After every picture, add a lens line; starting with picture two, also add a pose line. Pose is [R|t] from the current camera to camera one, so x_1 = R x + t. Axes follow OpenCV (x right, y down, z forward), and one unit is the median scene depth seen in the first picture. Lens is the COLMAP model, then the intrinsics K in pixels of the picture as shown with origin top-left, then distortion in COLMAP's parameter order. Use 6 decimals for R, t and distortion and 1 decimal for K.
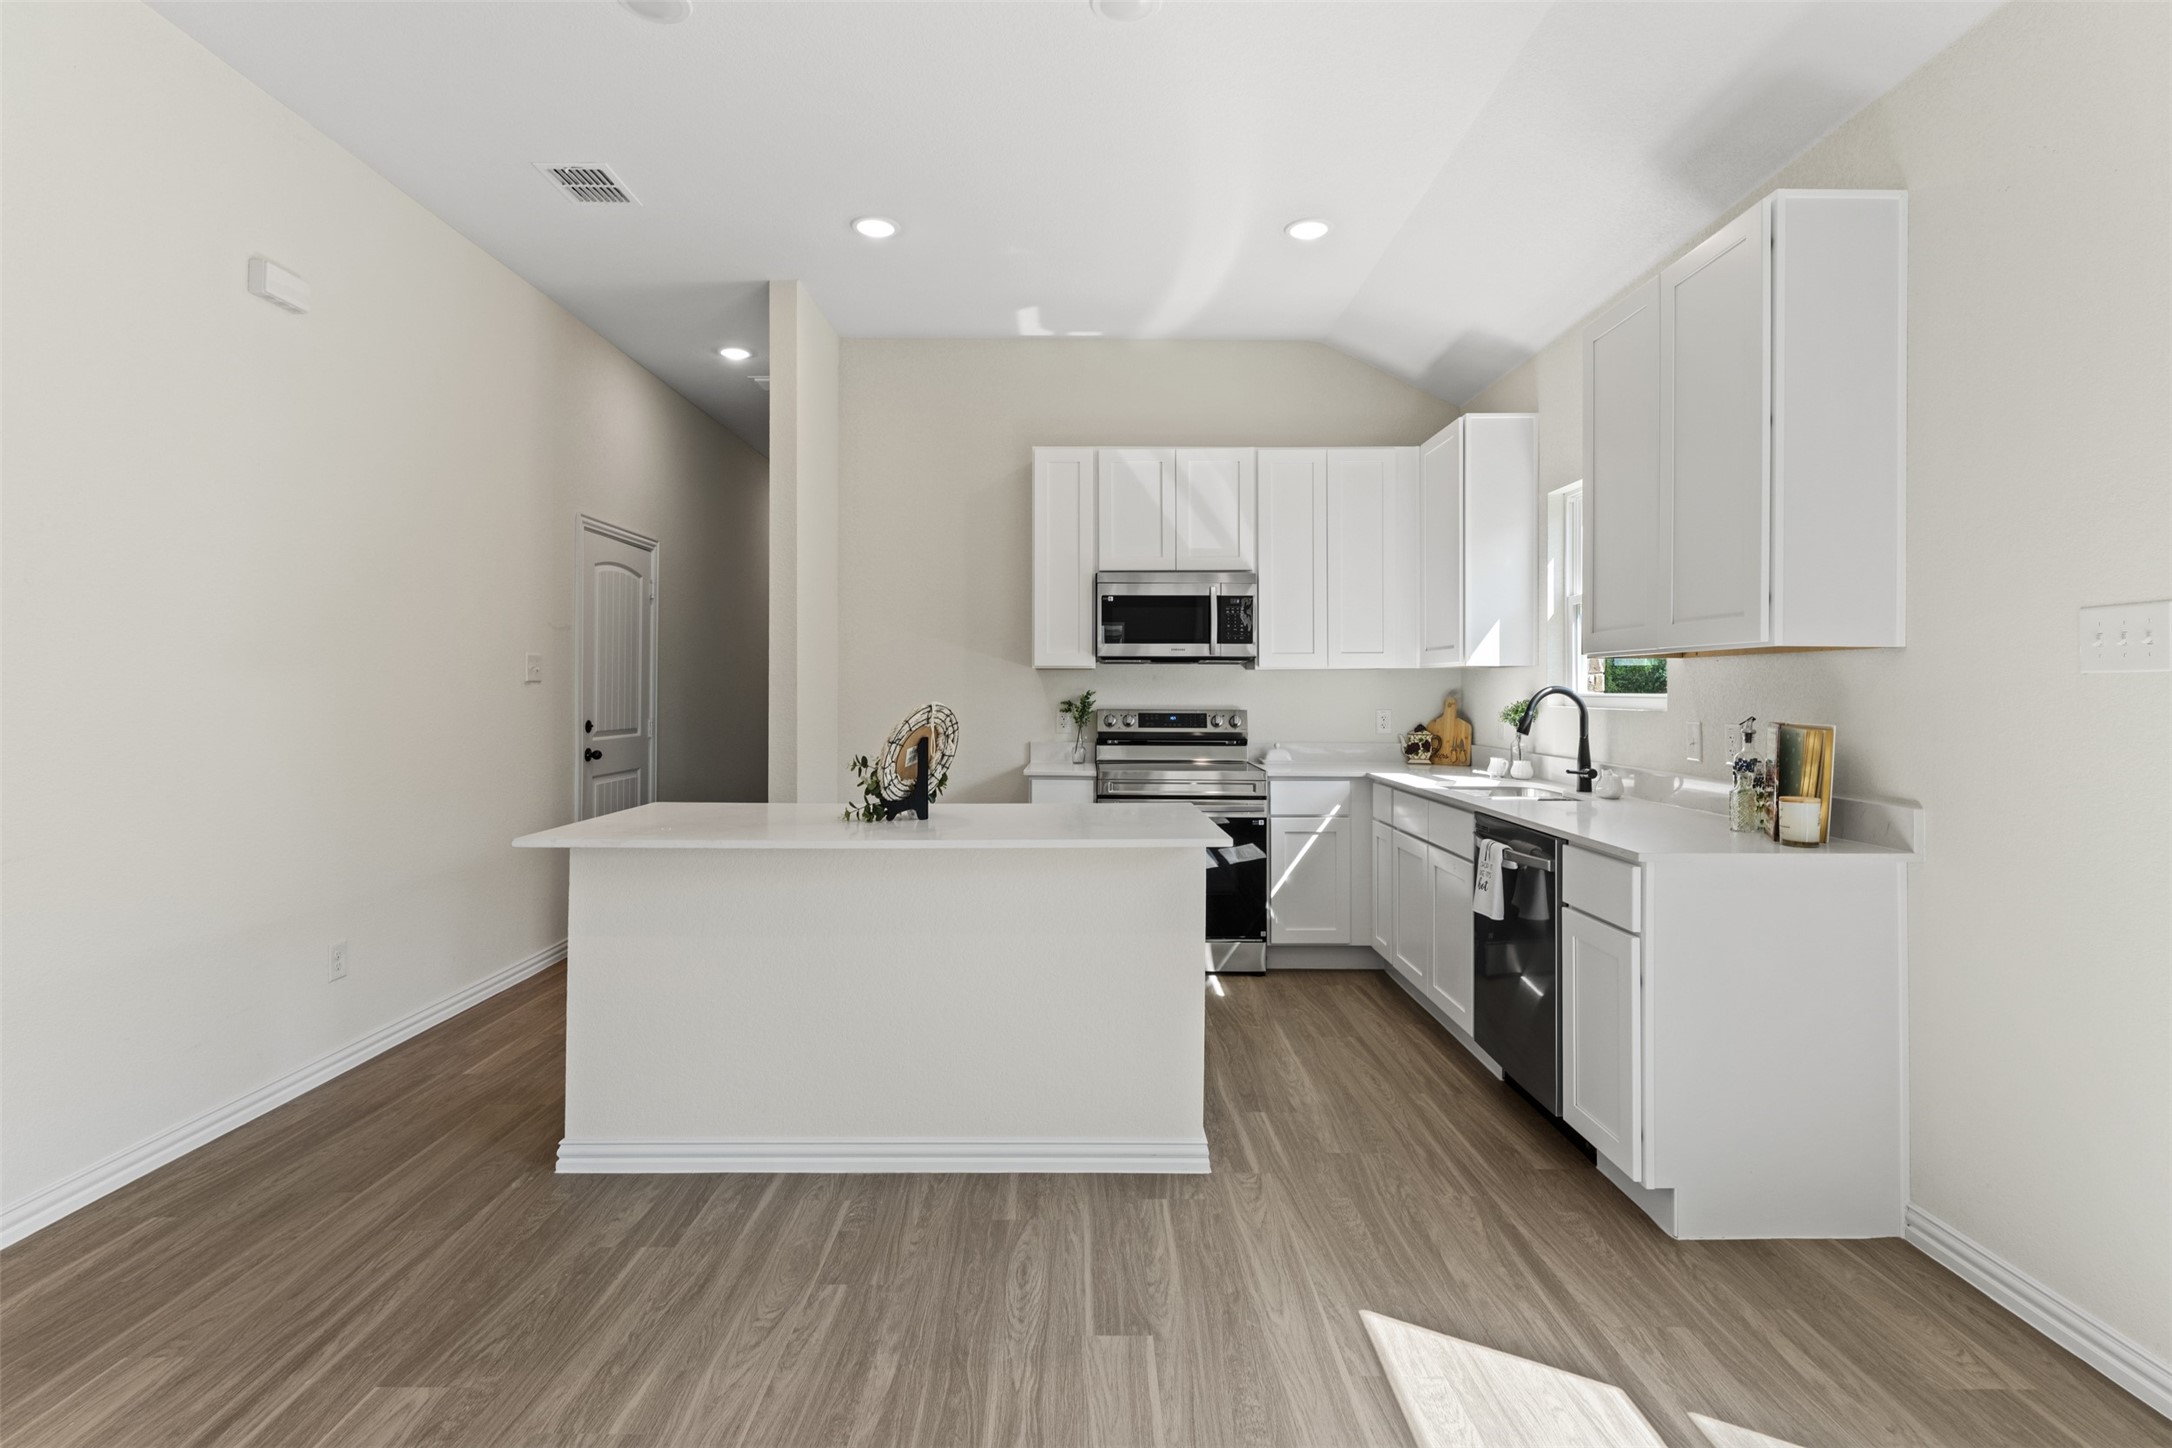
lens RADIAL K [[1043.4, 0, 1084.5], [0, 1043.4, 680.5], [0, 0, 1]] dist [-0.001651, -0.000273]
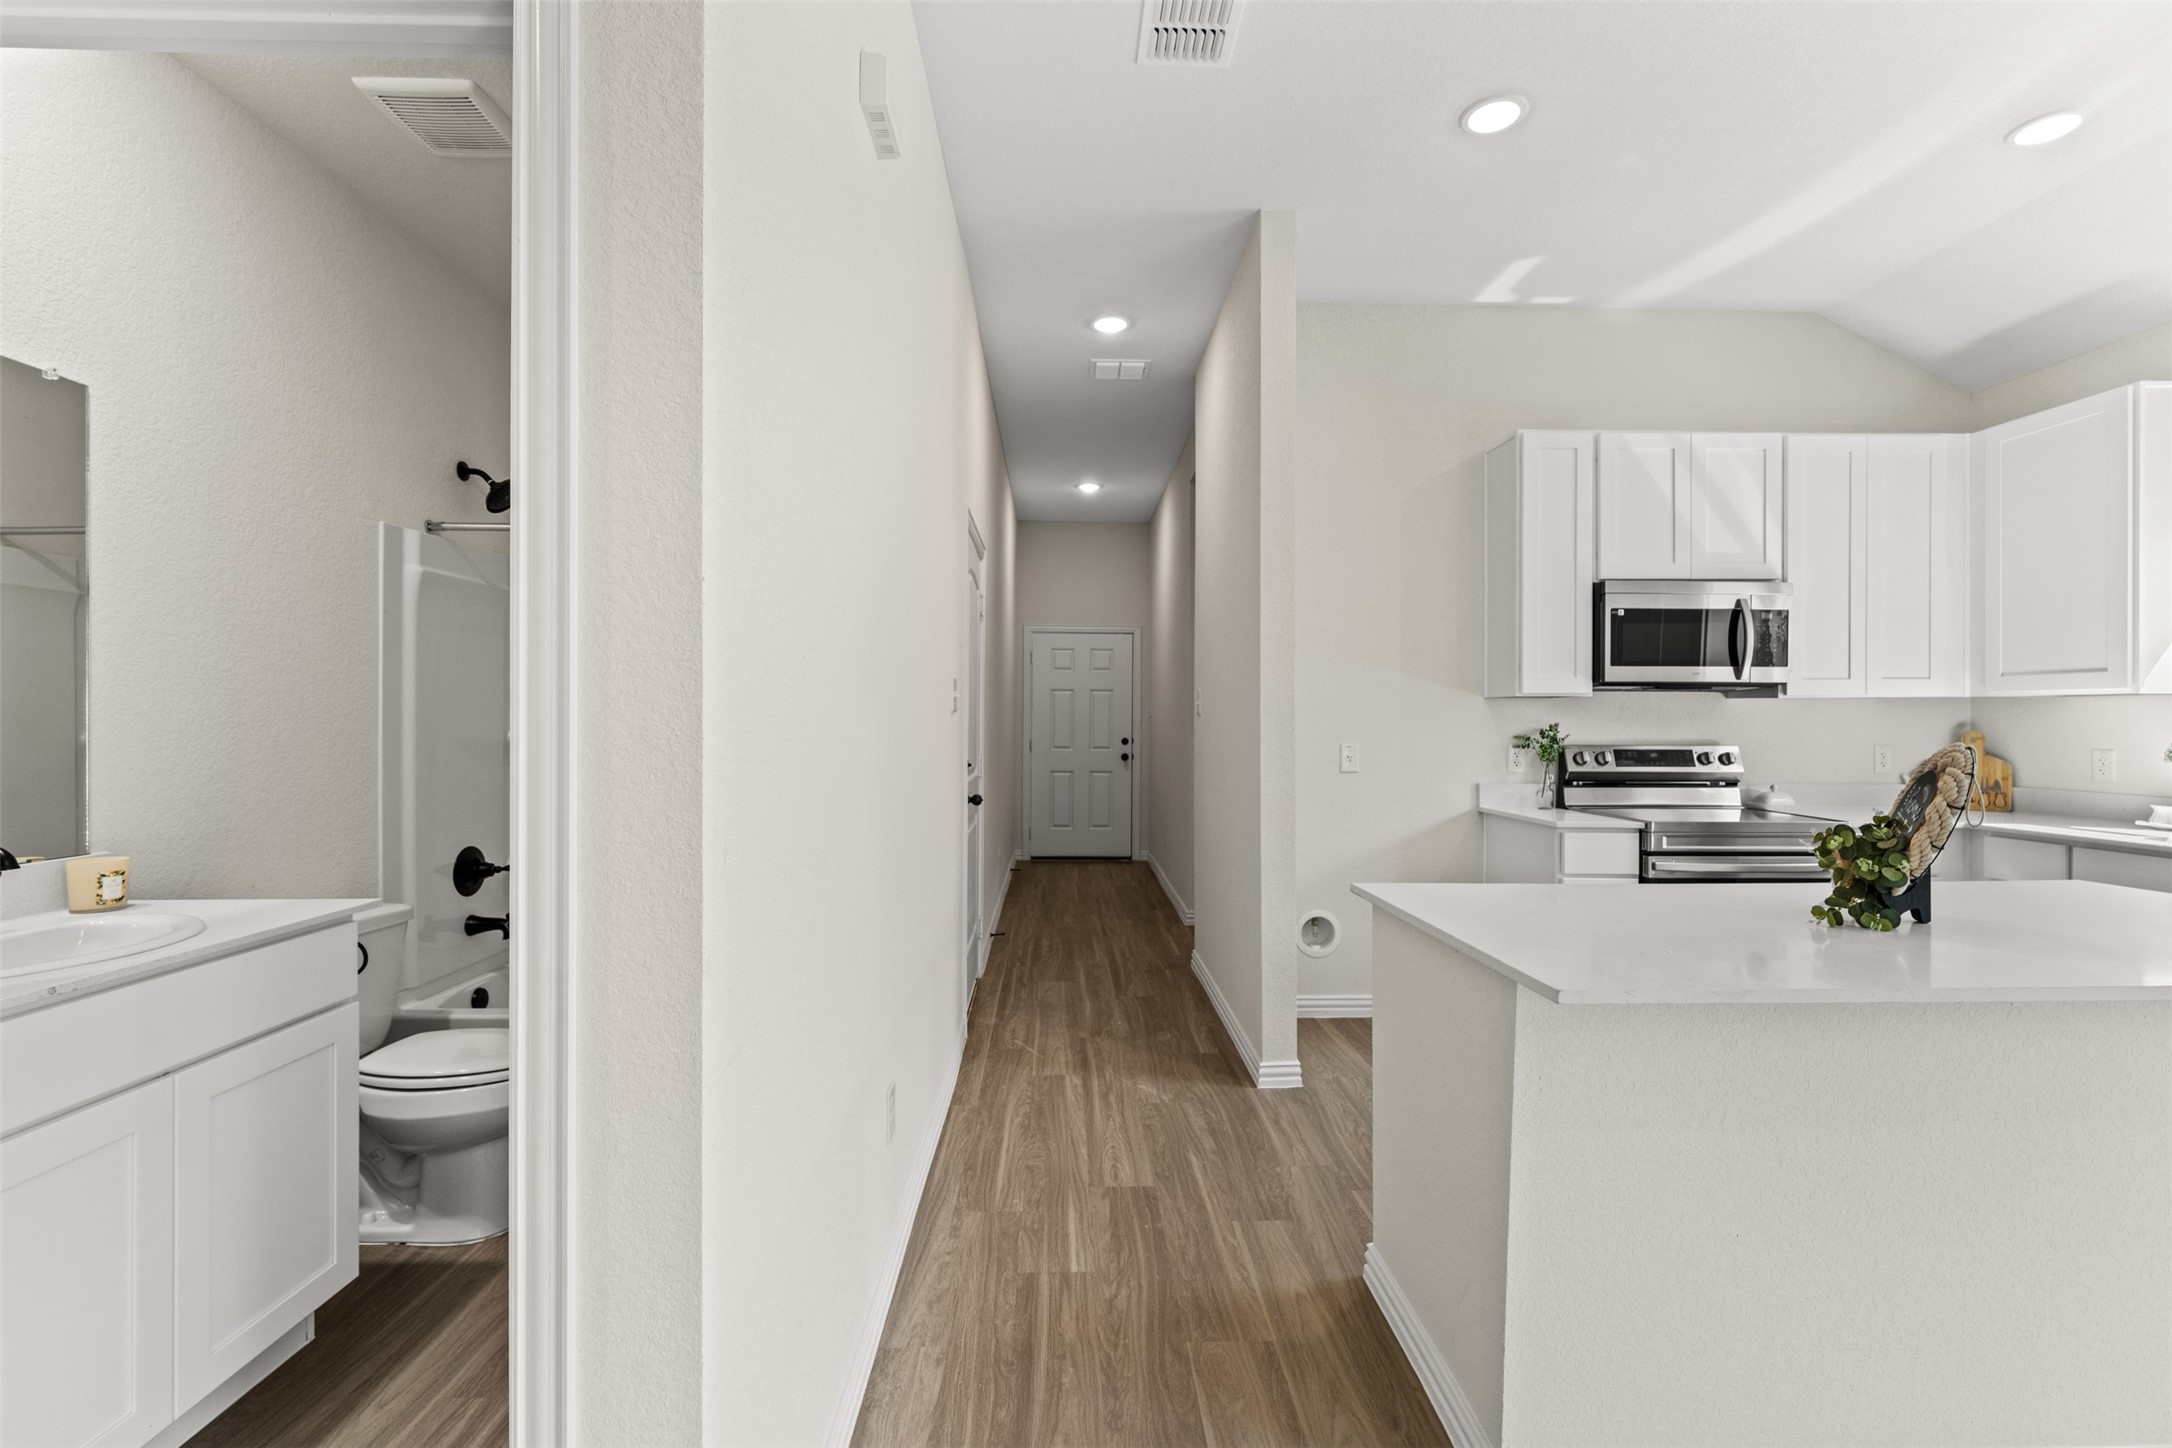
lens RADIAL K [[949.5, 0, 1083.8], [0, 949.5, 719.0], [0, 0, 1]] dist [-0.000882, -0.000148]
pose [[0.999668, 0.000341, 0.025748, -0.576198], [-0.000553, 0.999966, 0.008223, 0.000508], [-0.025744, -0.008234, 0.999635, 0.347983]]
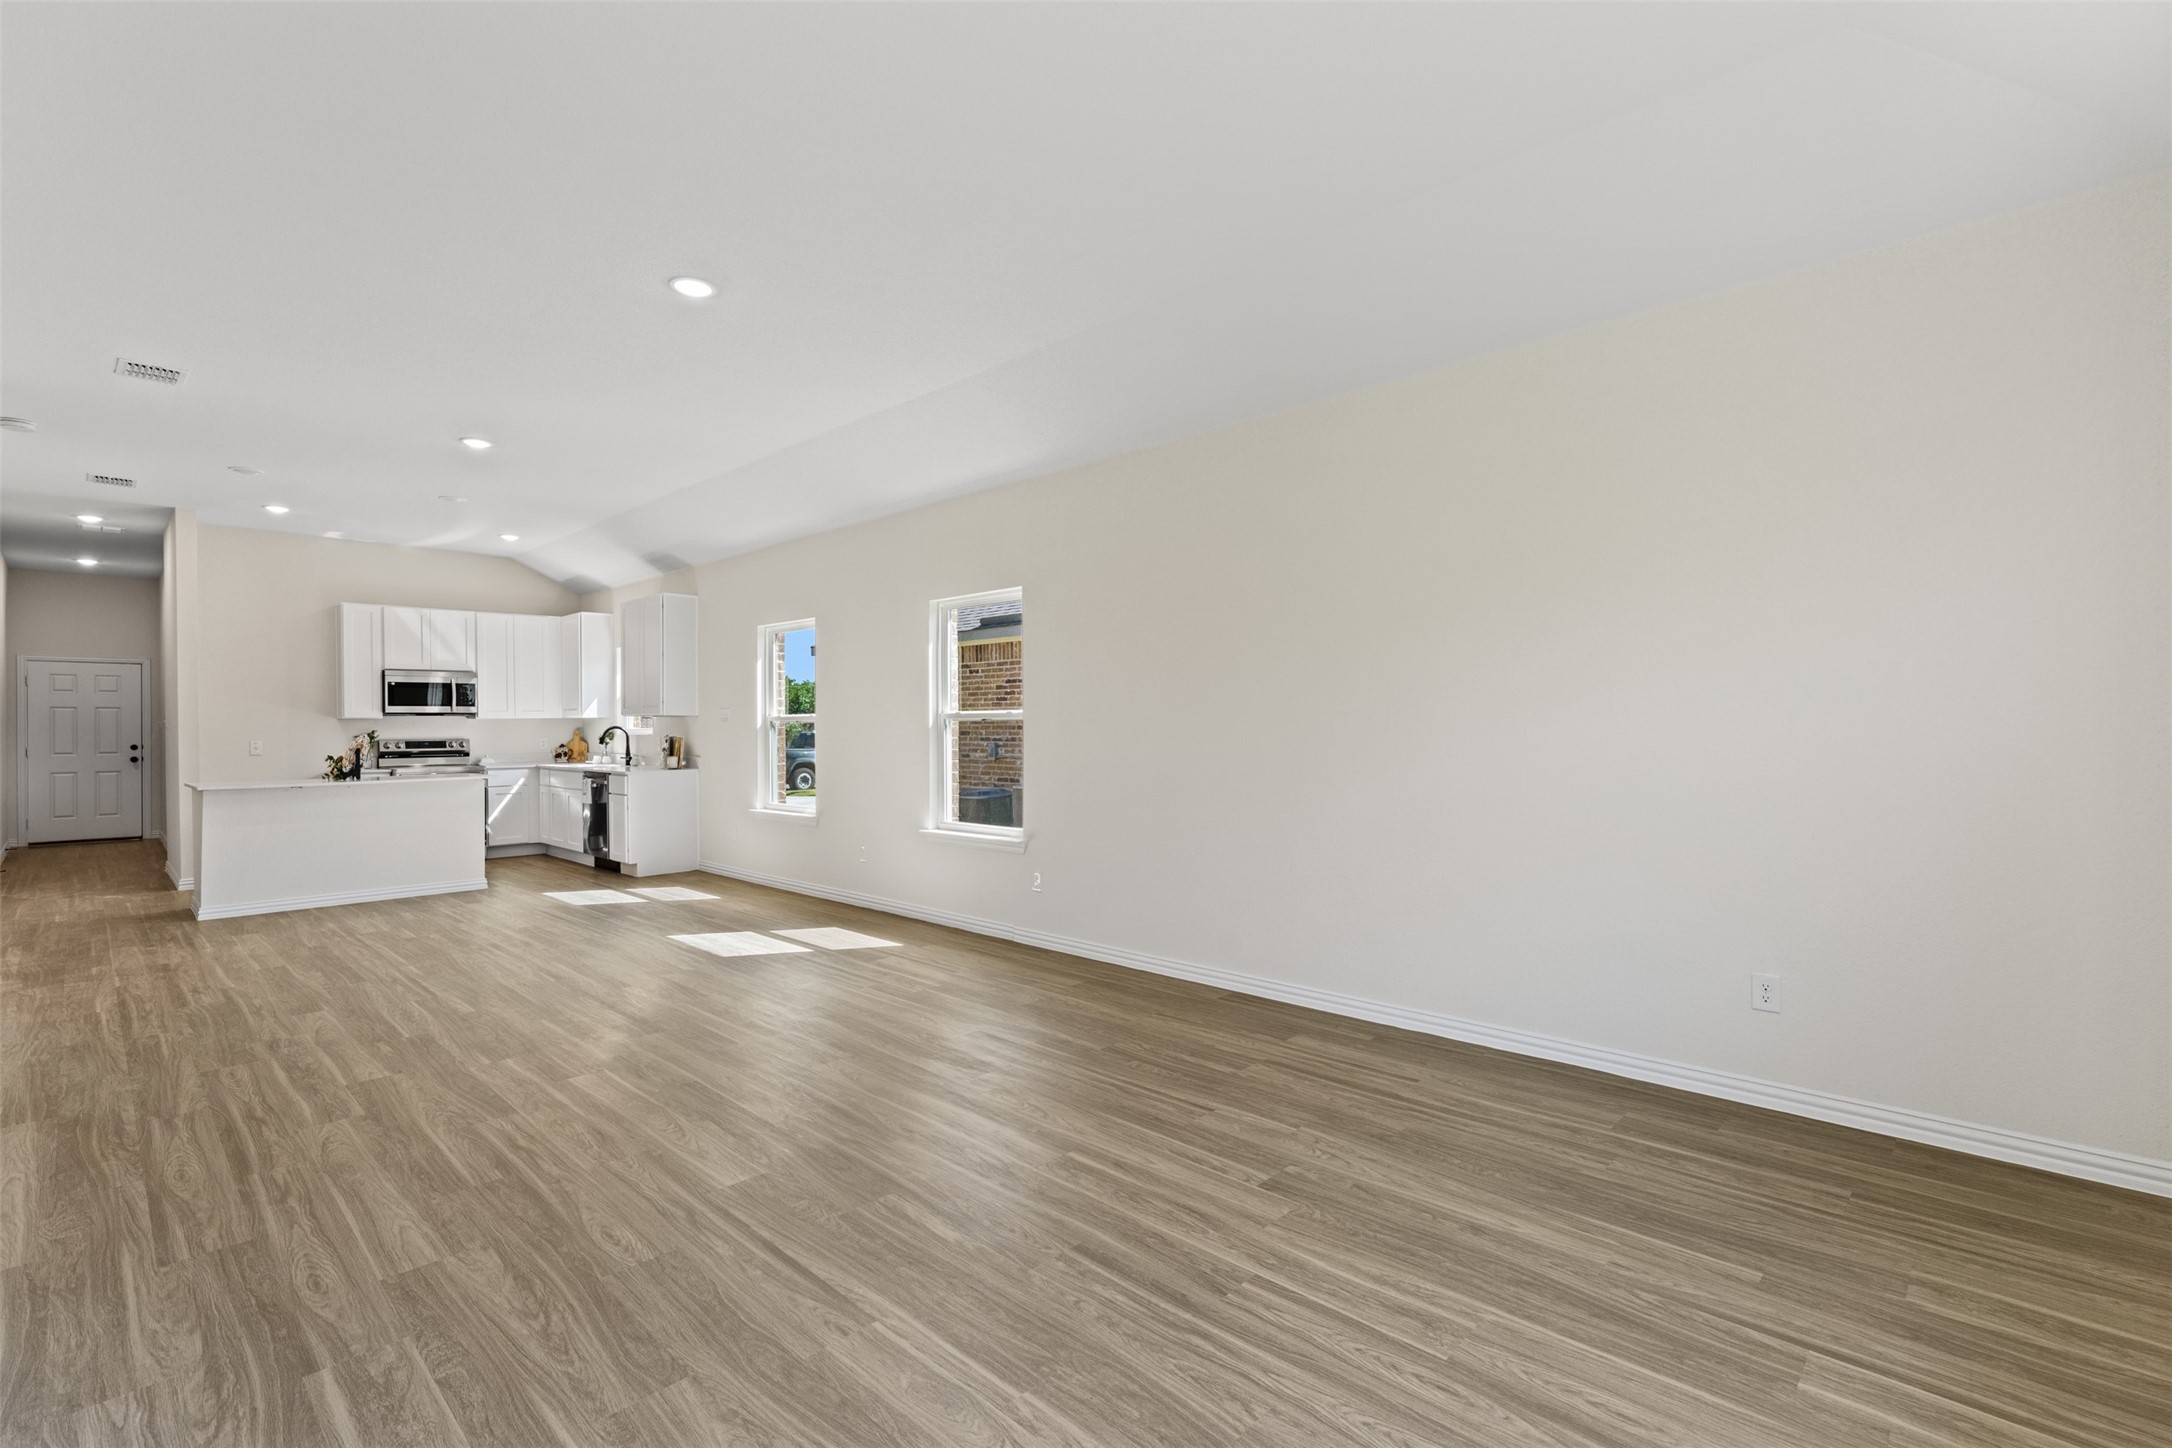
lens RADIAL K [[978.6, 0, 1079.5], [0, 978.6, 728.5], [0, 0, 1]] dist [0.001221, 0.000136]
pose [[0.700055, -0.010003, 0.714019, -0.533180], [0.001788, 0.999923, 0.012255, -0.018204], [-0.714087, -0.007303, 0.700019, -1.681605]]
